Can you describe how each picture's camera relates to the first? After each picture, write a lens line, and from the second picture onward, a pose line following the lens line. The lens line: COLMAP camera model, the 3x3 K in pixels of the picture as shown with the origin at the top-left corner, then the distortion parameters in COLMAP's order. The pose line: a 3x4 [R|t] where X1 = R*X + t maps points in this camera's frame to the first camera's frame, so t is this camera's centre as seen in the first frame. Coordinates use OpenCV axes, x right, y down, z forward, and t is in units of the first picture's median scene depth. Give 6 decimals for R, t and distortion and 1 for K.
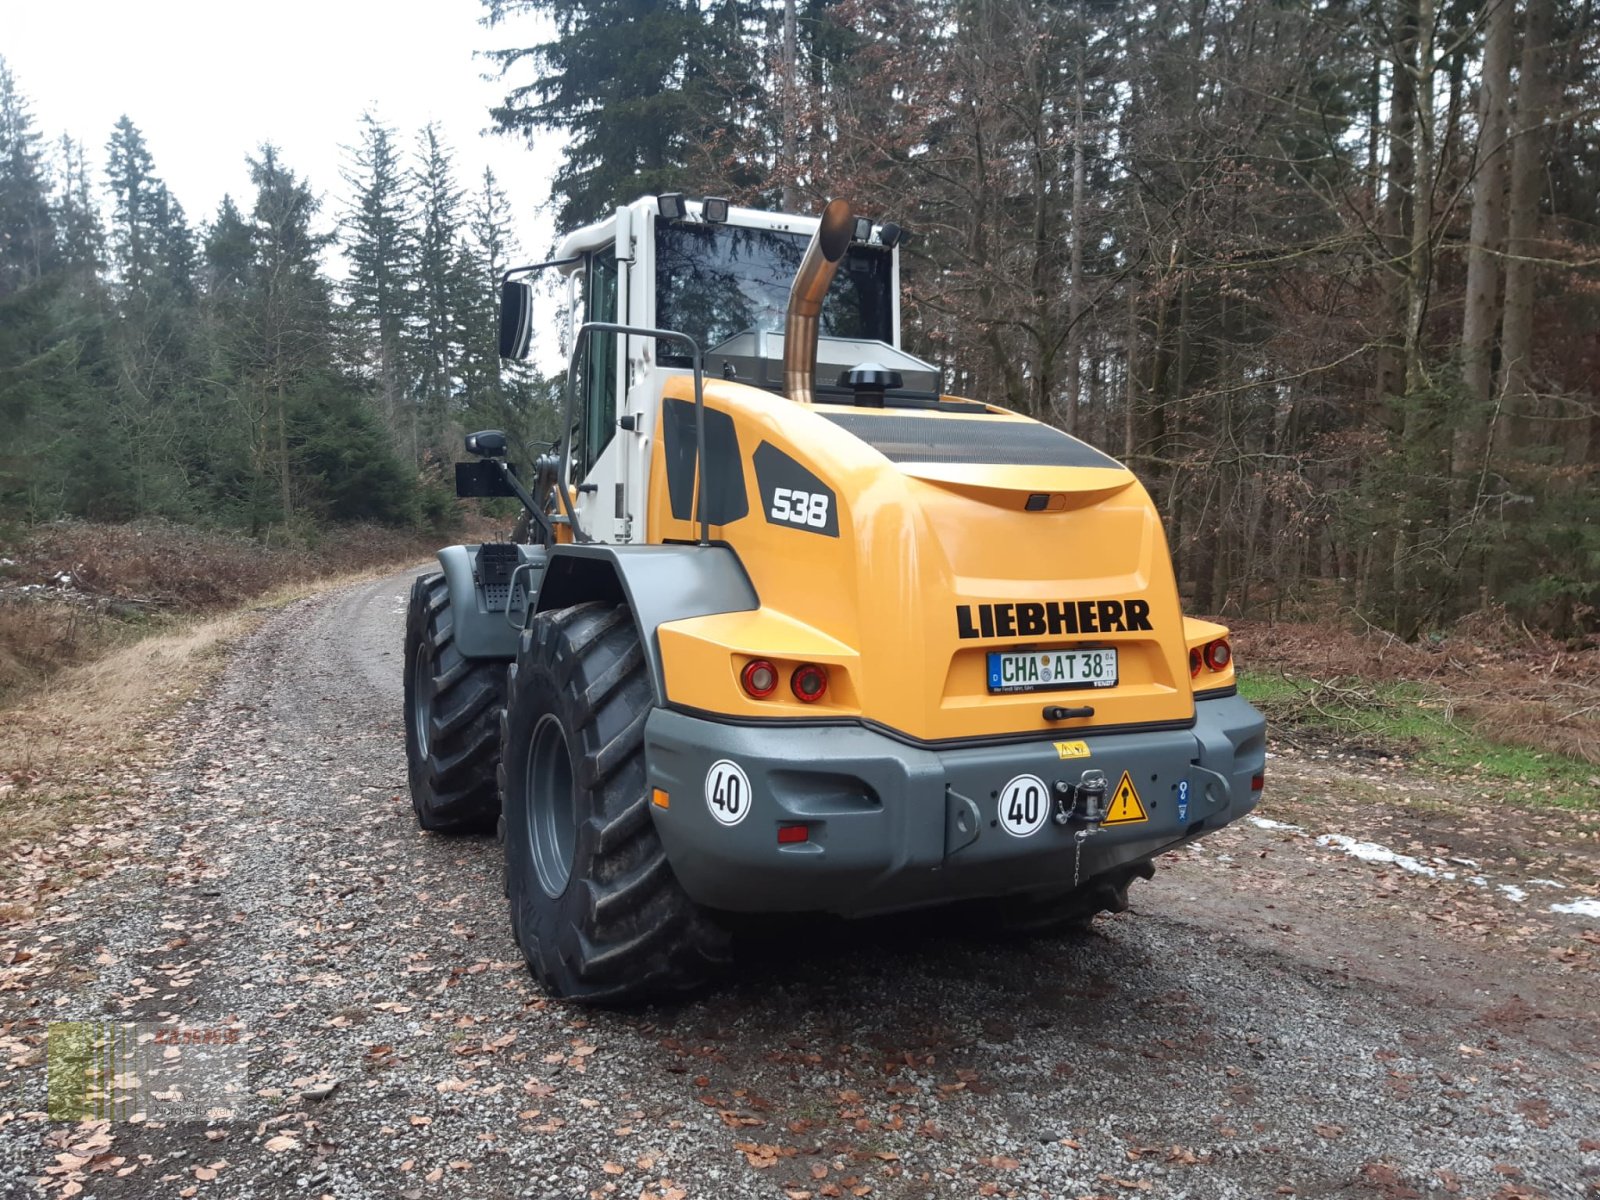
lens RADIAL K [[1243.9, 0, 793.5], [0, 1243.9, 596.7], [0, 0, 1]] dist [0.084774, -0.144257]
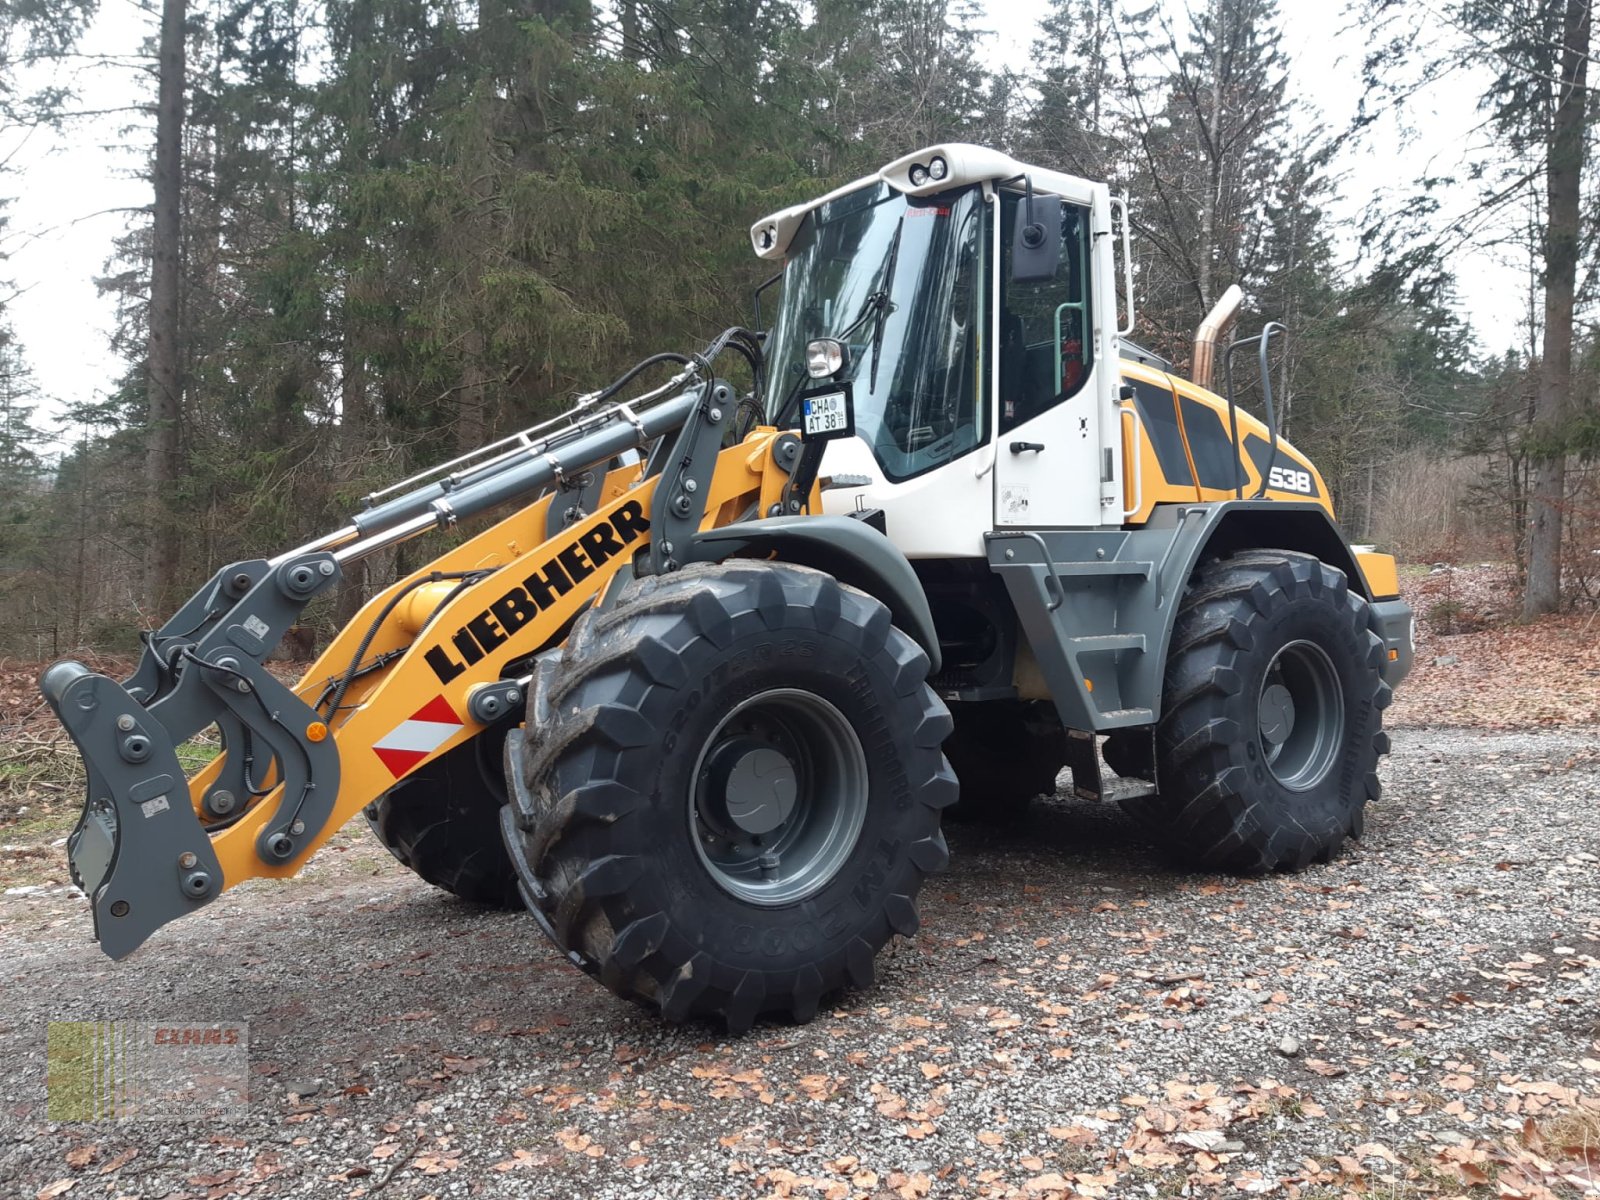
lens RADIAL K [[1231.1, 0, 801.7], [0, 1231.1, 594.6], [0, 0, 1]] dist [0.111070, -0.187036]
pose [[-0.181162, -0.024793, 0.983141, -1.407093], [0.088703, 0.995196, 0.041442, -0.044993], [-0.979445, 0.094715, -0.178092, 1.839641]]
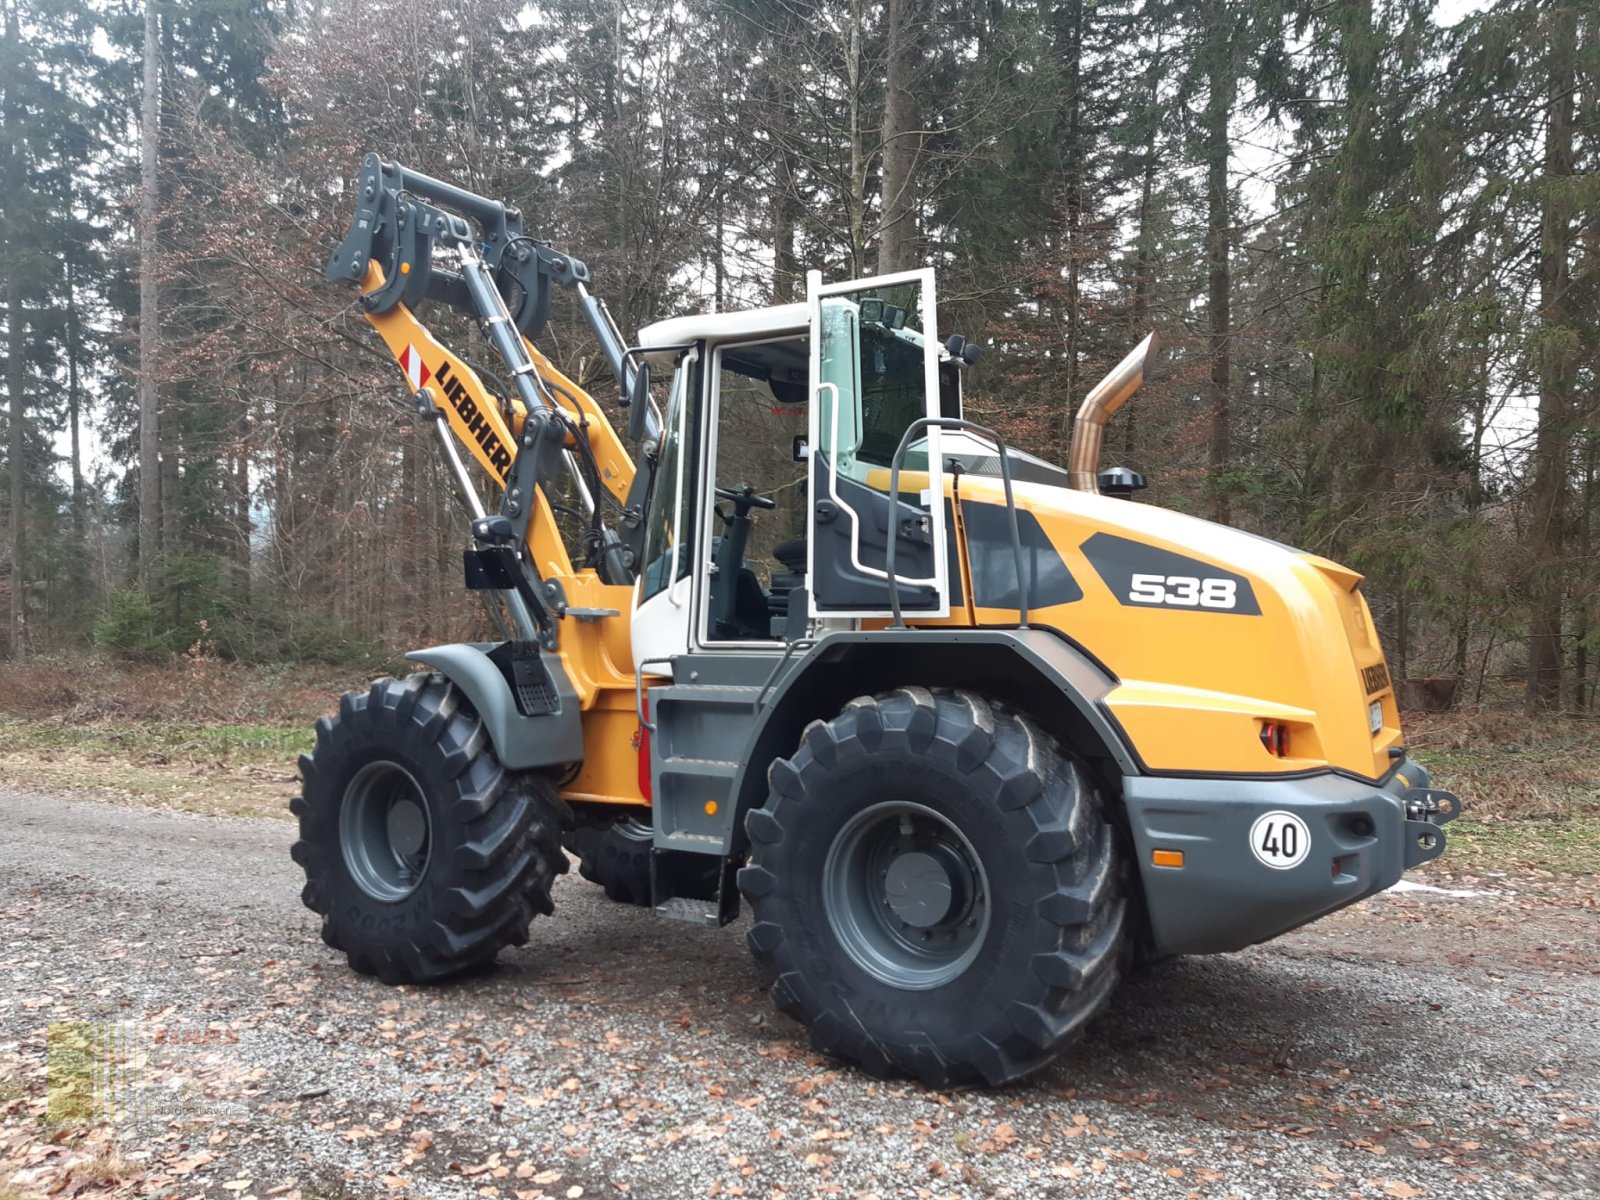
lens RADIAL K [[1238.6, 0, 800.0], [0, 1238.6, 600.0], [0, 0, 1]] dist [0.072875, -0.123282]
pose [[0.842507, -0.006332, 0.538648, -0.868161], [0.048815, 0.996714, -0.064635, -0.006675], [-0.536469, 0.080750, 0.840048, 0.221243]]
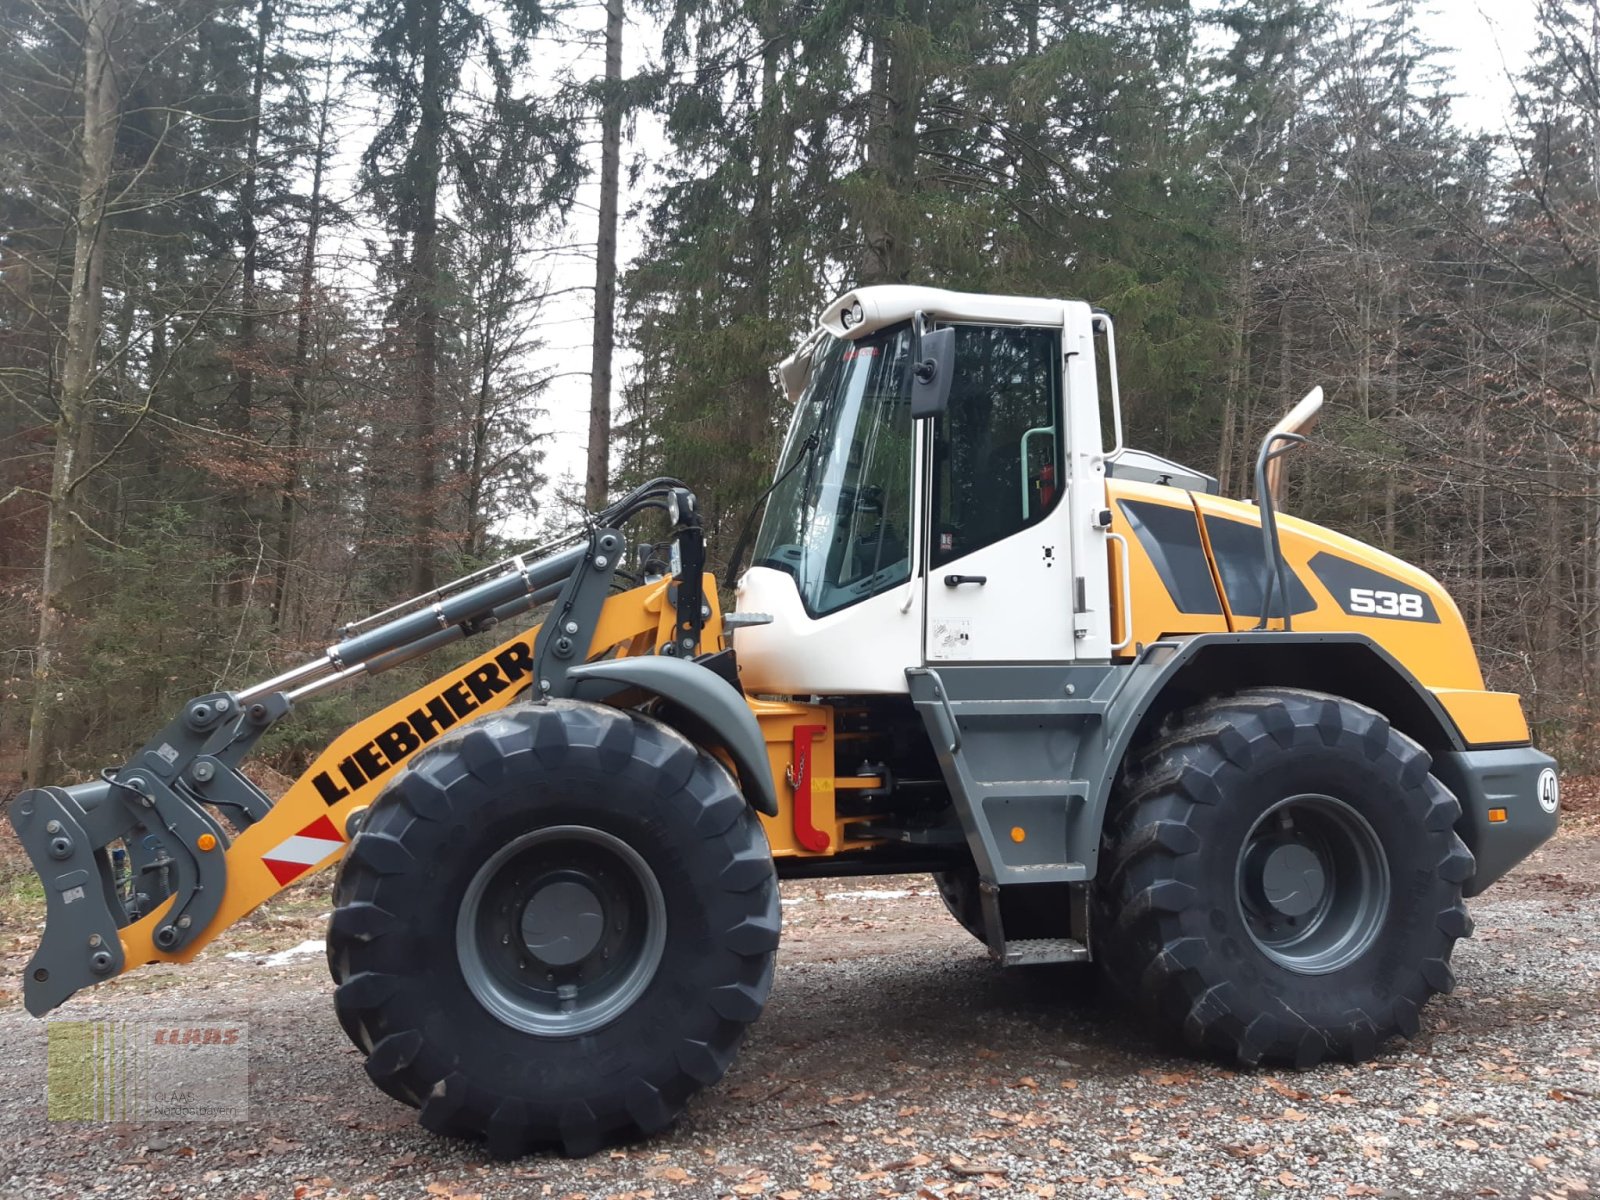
lens RADIAL K [[1221.0, 0, 801.8], [0, 1221.0, 592.2], [0, 0, 1]] dist [0.076154, -0.112568]
pose [[0.210627, 0.059204, 0.975772, -1.413347], [0.082937, 0.993483, -0.078181, -0.029342], [-0.974042, 0.097394, 0.204345, 1.297421]]
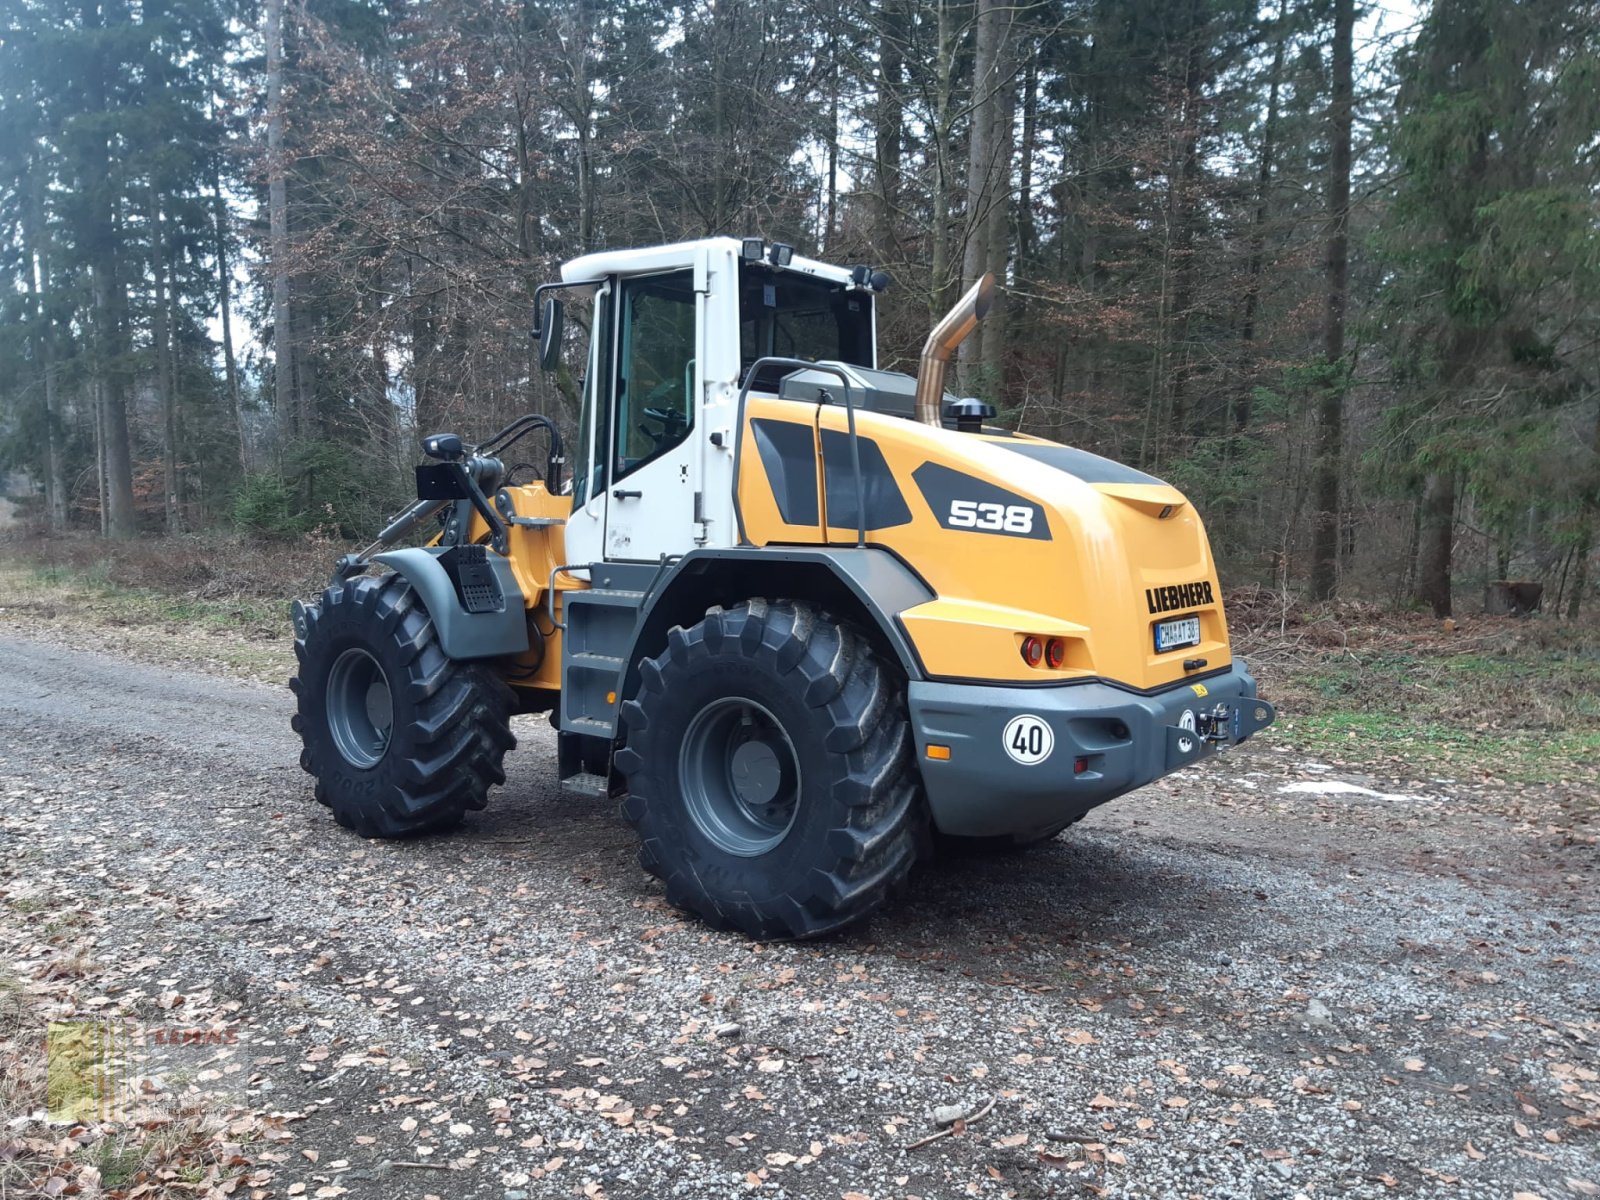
lens RADIAL K [[1245.7, 0, 793.2], [0, 1245.7, 595.6], [0, 0, 1]] dist [0.116474, -0.221593]
pose [[0.900406, -0.037578, 0.433425, -0.701049], [0.032072, 0.999285, 0.020012, -0.022454], [-0.433867, -0.004118, 0.900967, -0.056656]]
